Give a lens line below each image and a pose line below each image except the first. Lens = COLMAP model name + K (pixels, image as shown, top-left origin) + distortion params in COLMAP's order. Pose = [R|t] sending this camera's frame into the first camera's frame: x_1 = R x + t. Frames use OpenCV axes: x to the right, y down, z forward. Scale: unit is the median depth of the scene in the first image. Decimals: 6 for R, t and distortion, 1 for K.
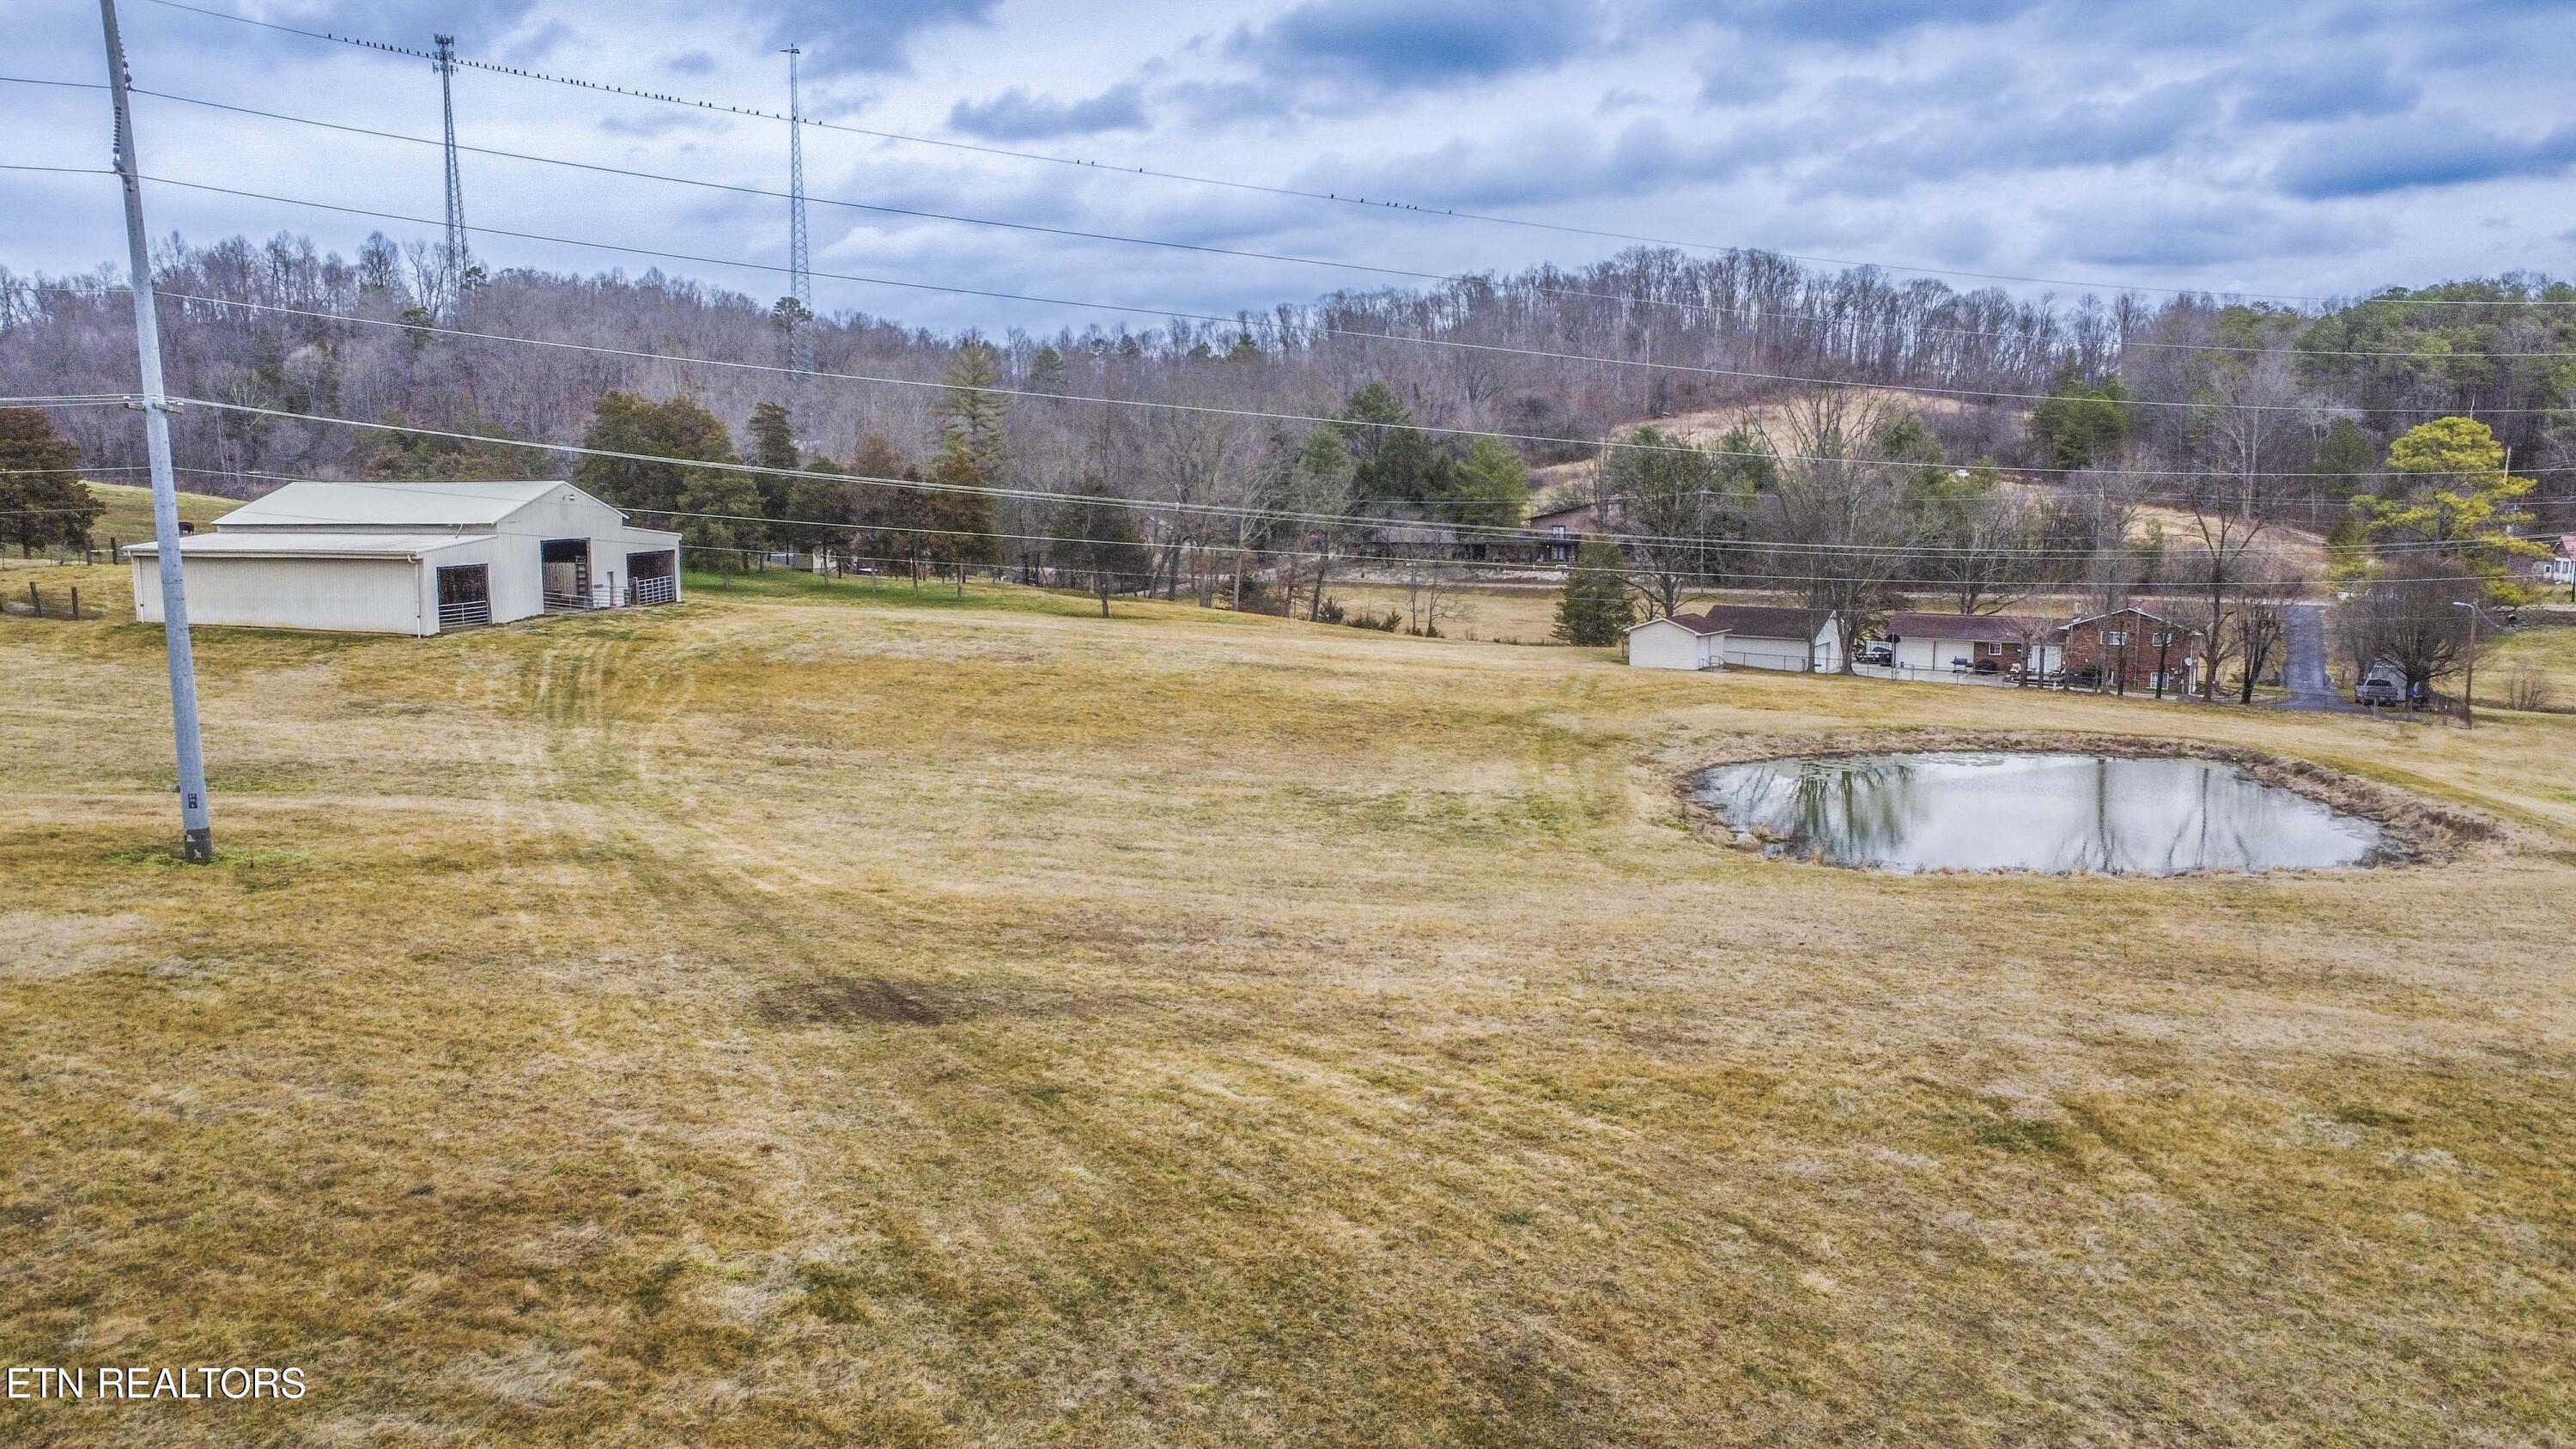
lens RADIAL K [[1915.1, 0, 1303.4], [0, 1915.1, 722.5], [0, 0, 1]] dist [-0.139416, 0.210002]
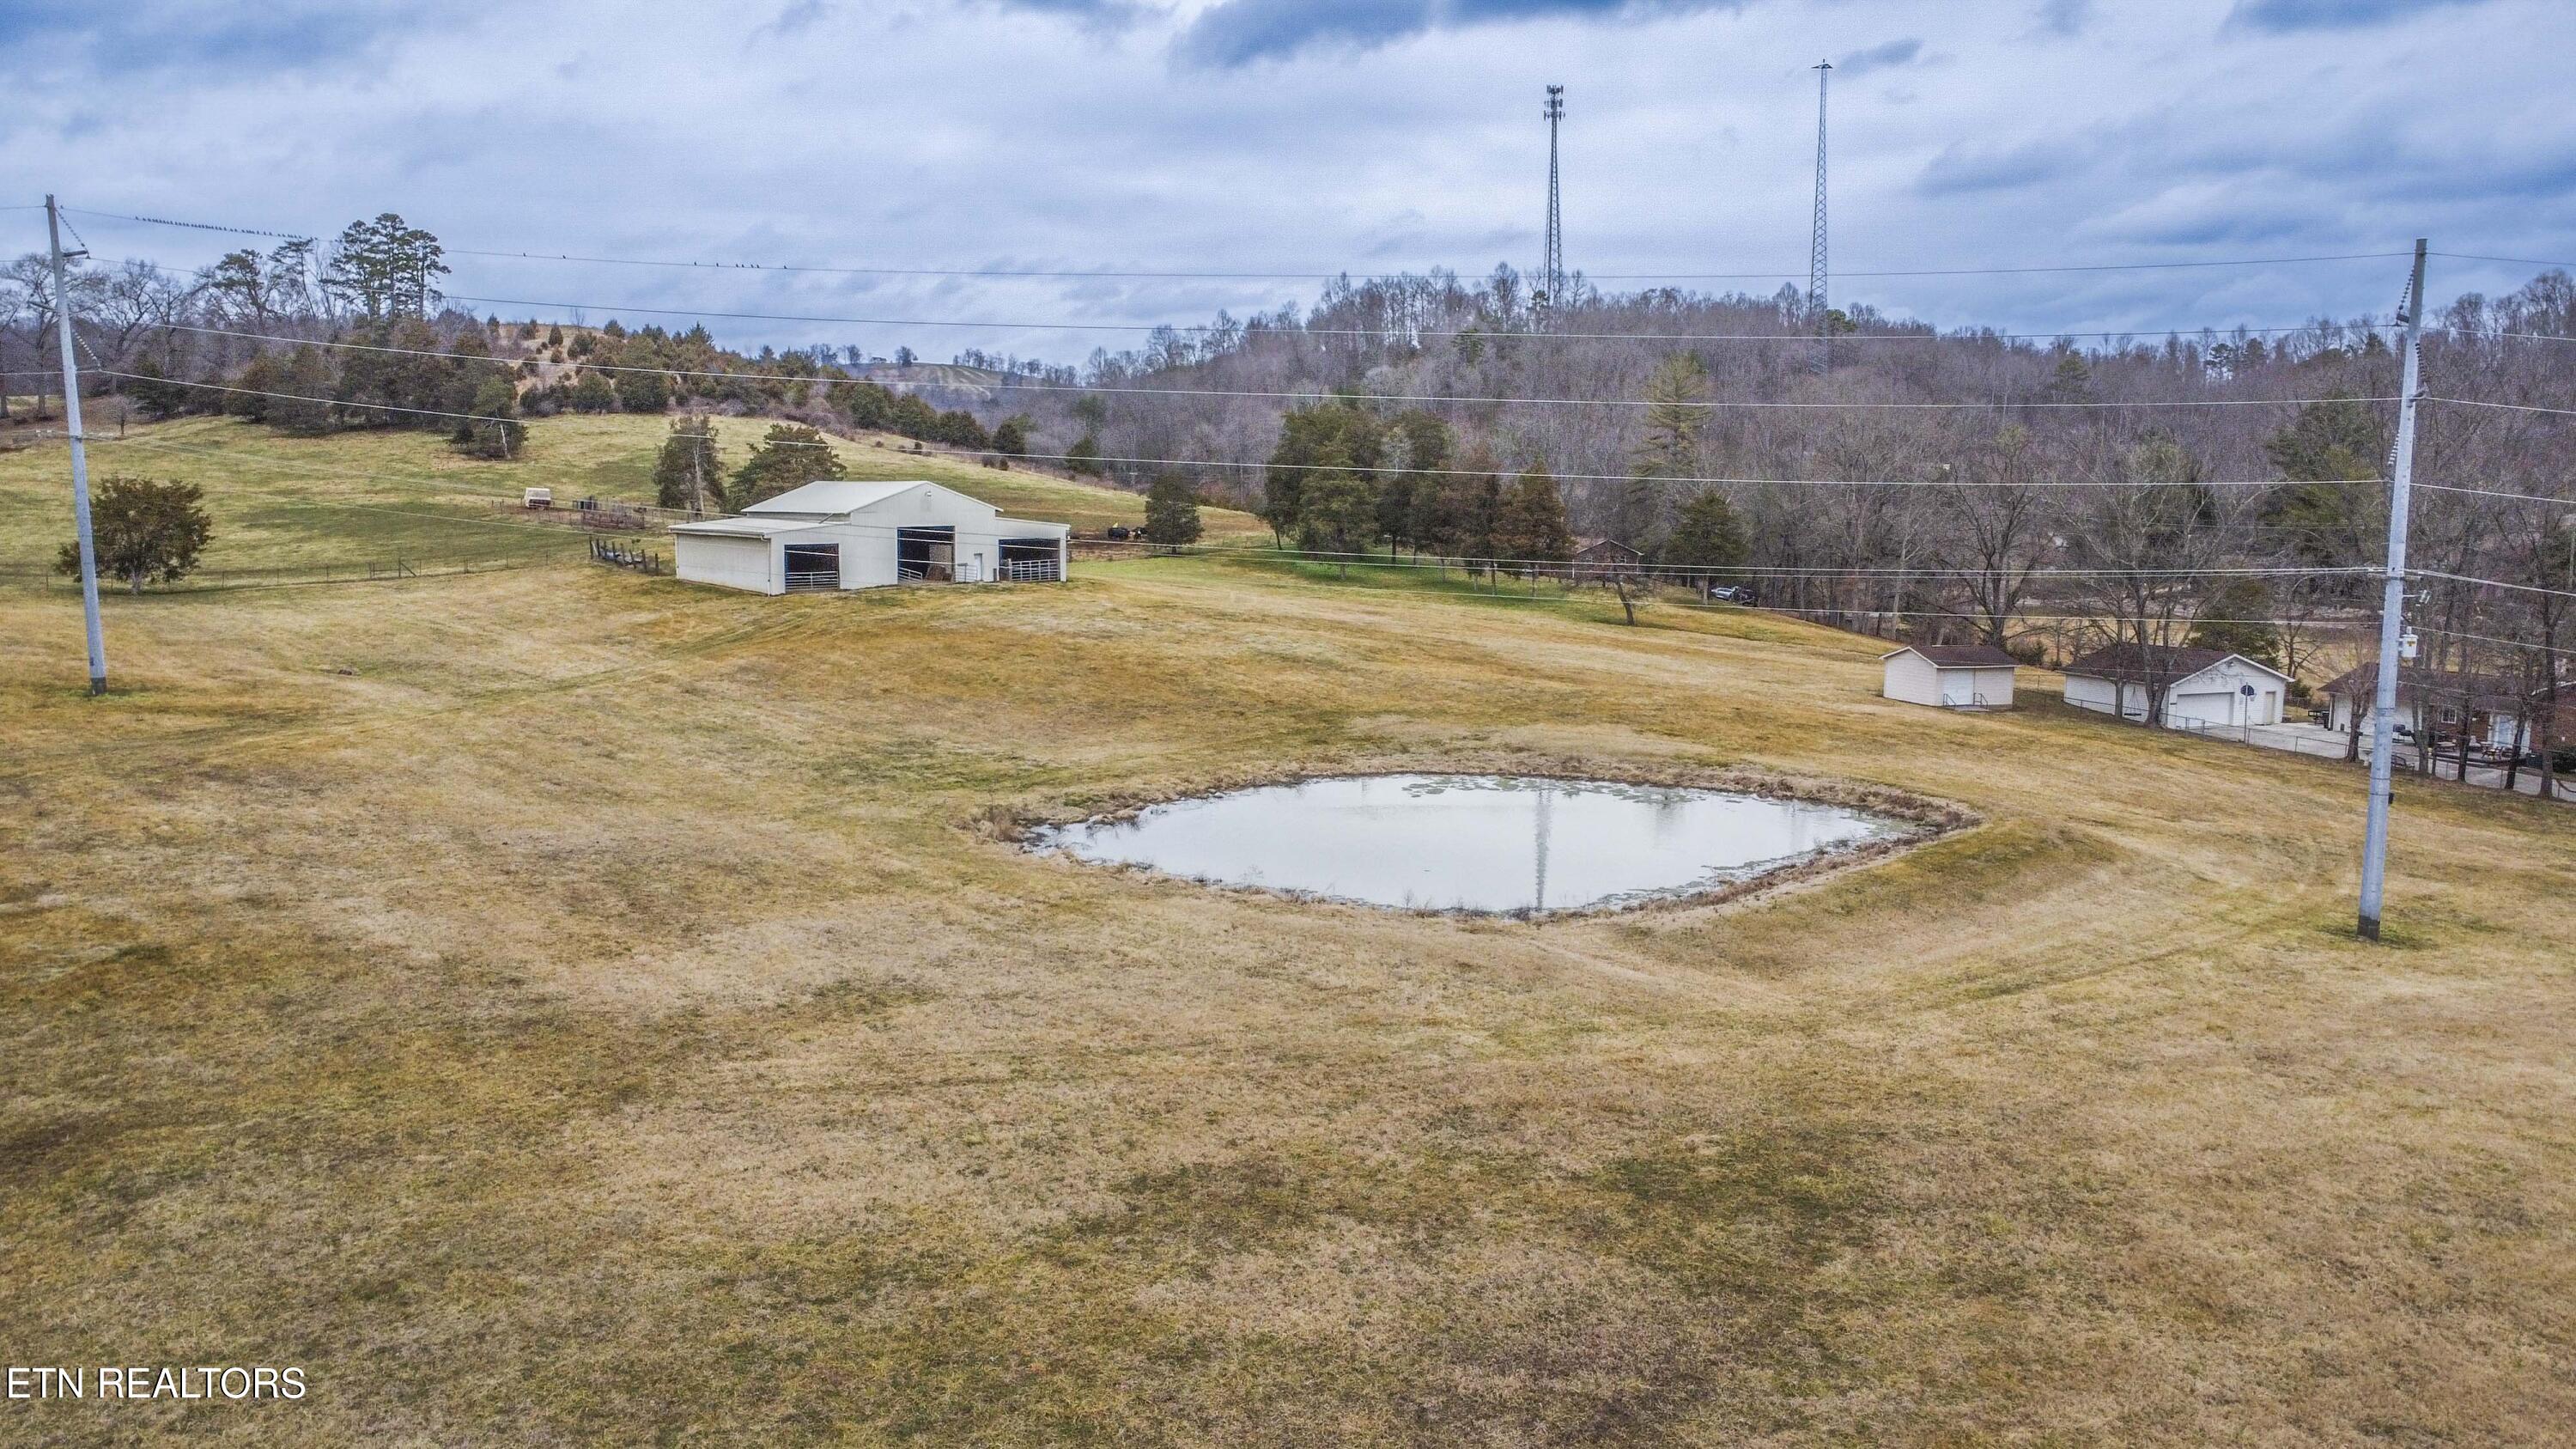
lens RADIAL K [[1915.1, 0, 1304.4], [0, 1915.1, 729.4], [0, 0, 1]] dist [-0.139416, 0.210002]
pose [[0.789206, 0.078188, -0.609131, 0.571123], [-0.078977, 0.996548, 0.025592, -0.012941], [0.609029, 0.027910, 0.792656, 0.134206]]
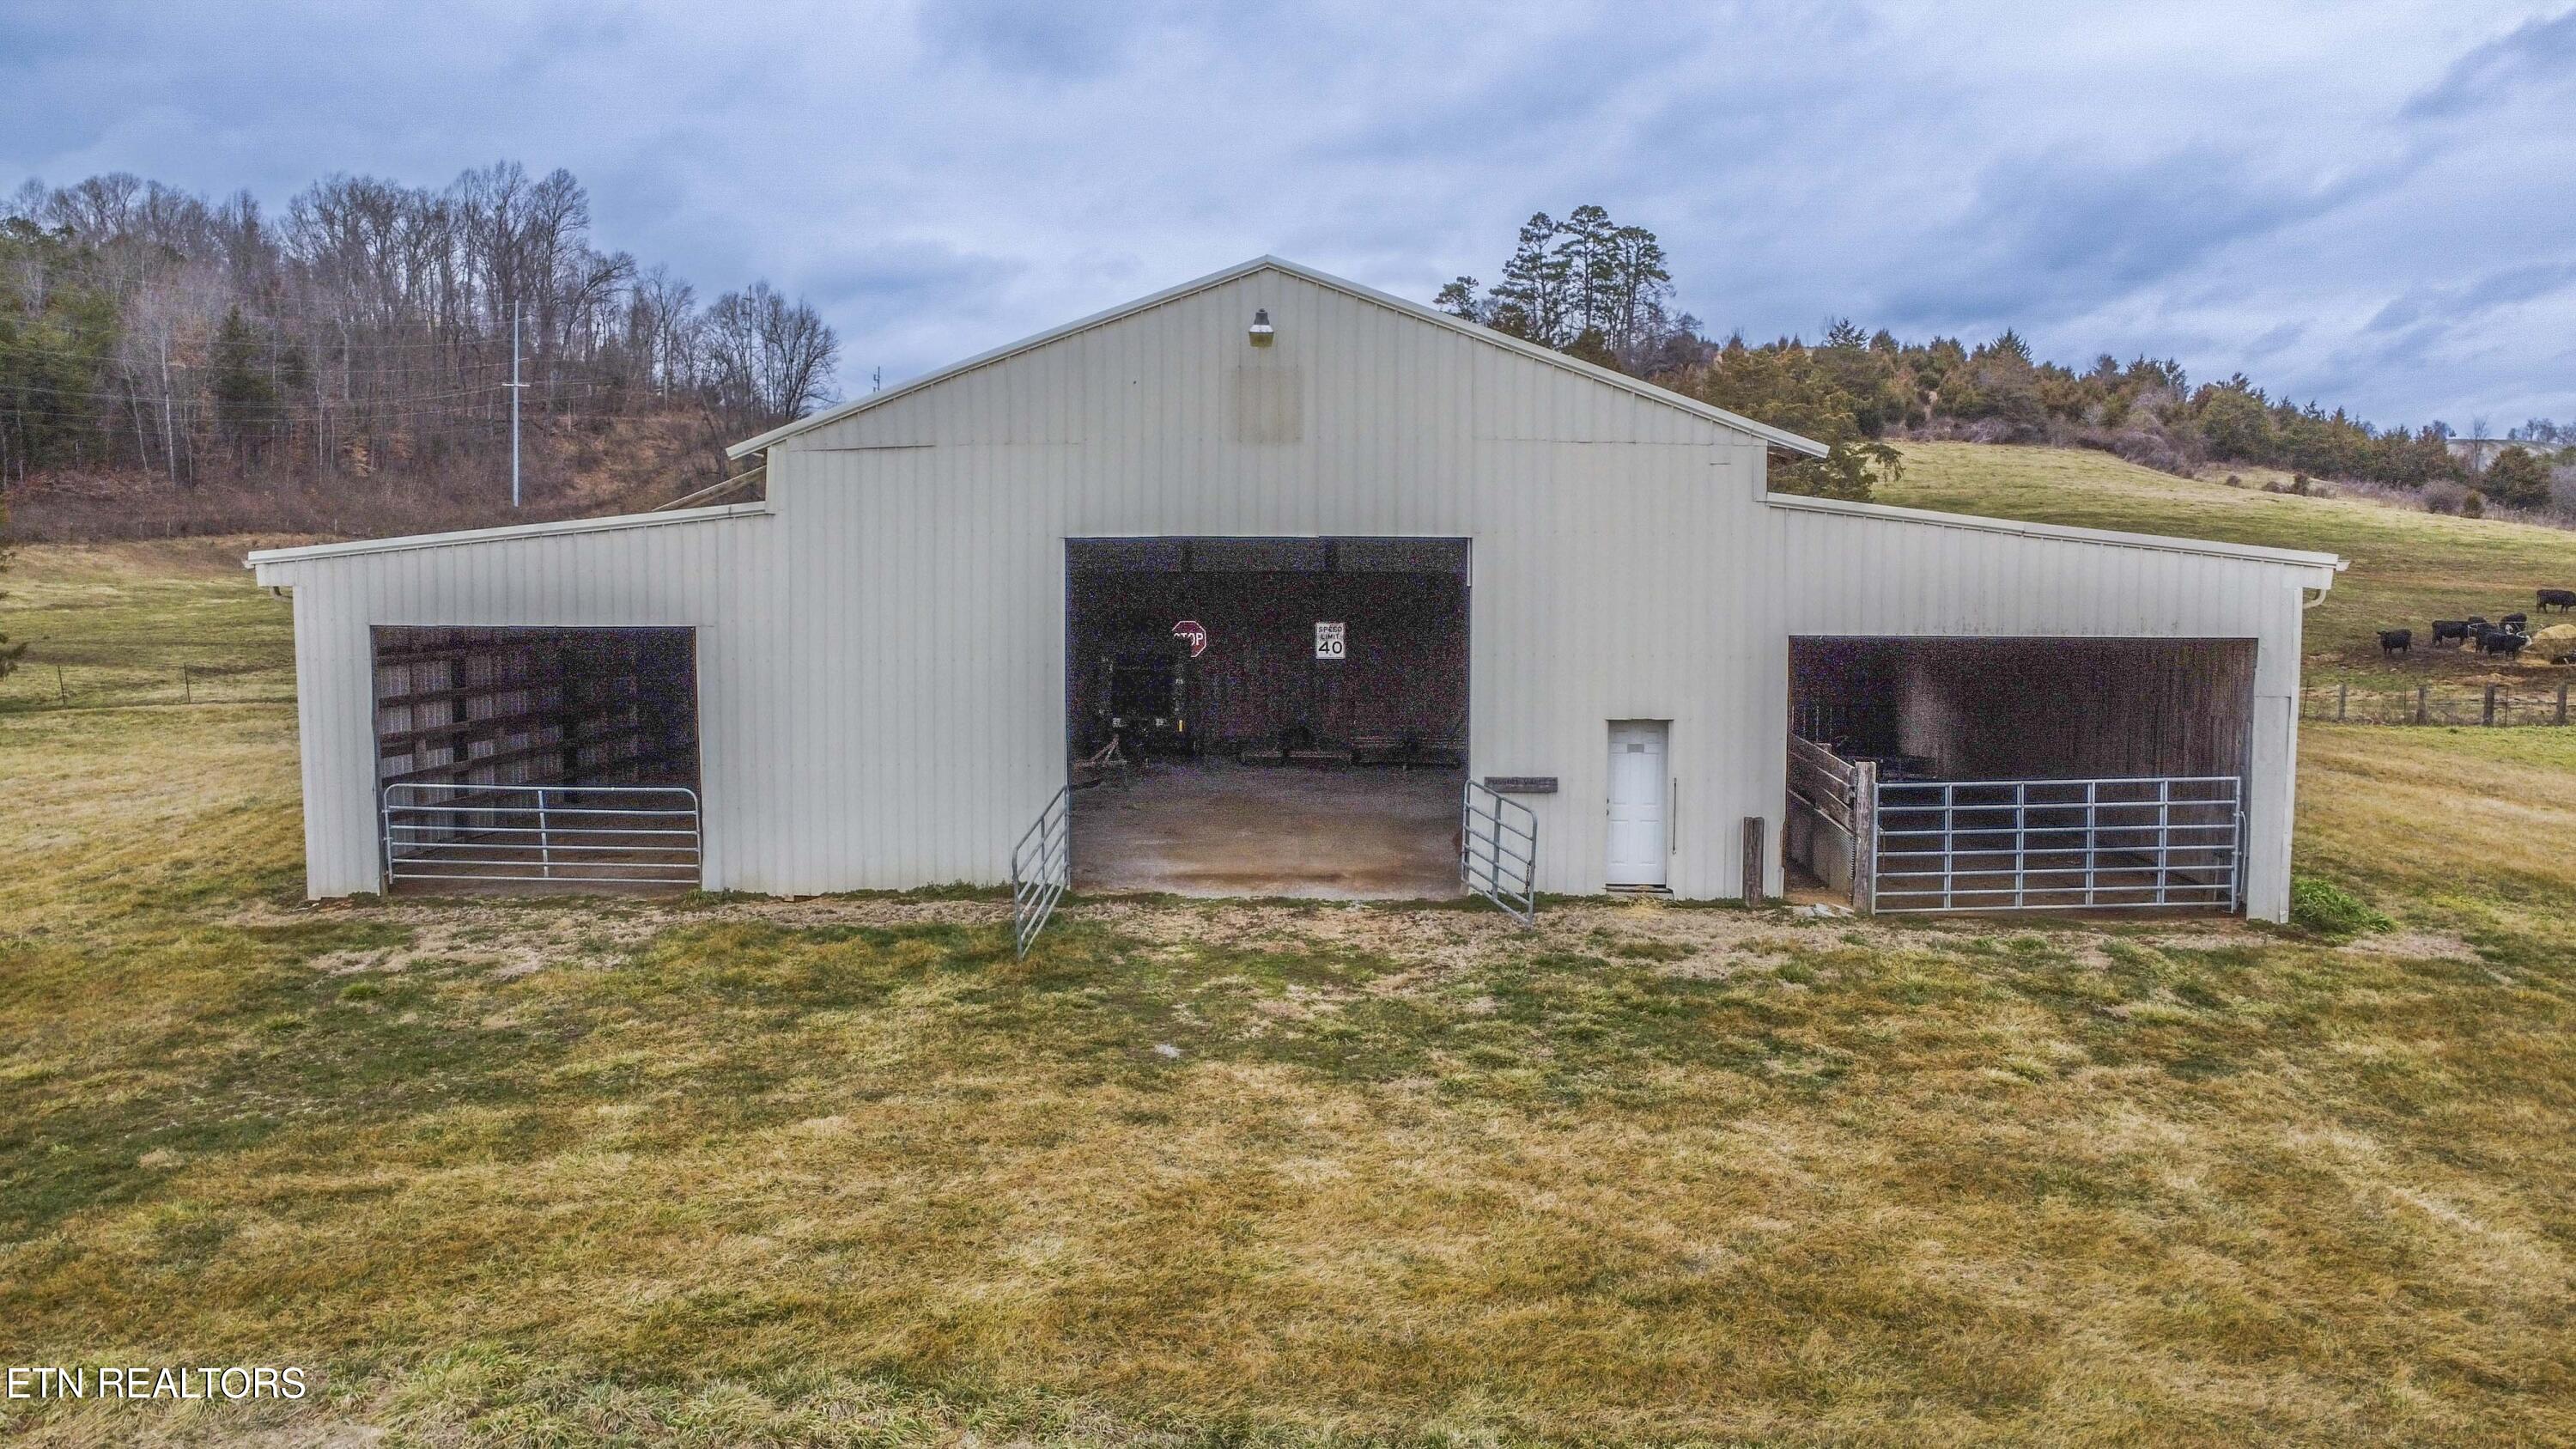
lens RADIAL K [[1915.1, 0, 1283.8], [0, 1915.1, 735.8], [0, 0, 1]] dist [-0.139416, 0.210002]
pose [[0.151005, 0.079025, -0.985369, -0.172680], [-0.129787, 0.989756, 0.059488, -0.084162], [0.979976, 0.118905, 0.159714, 0.918912]]
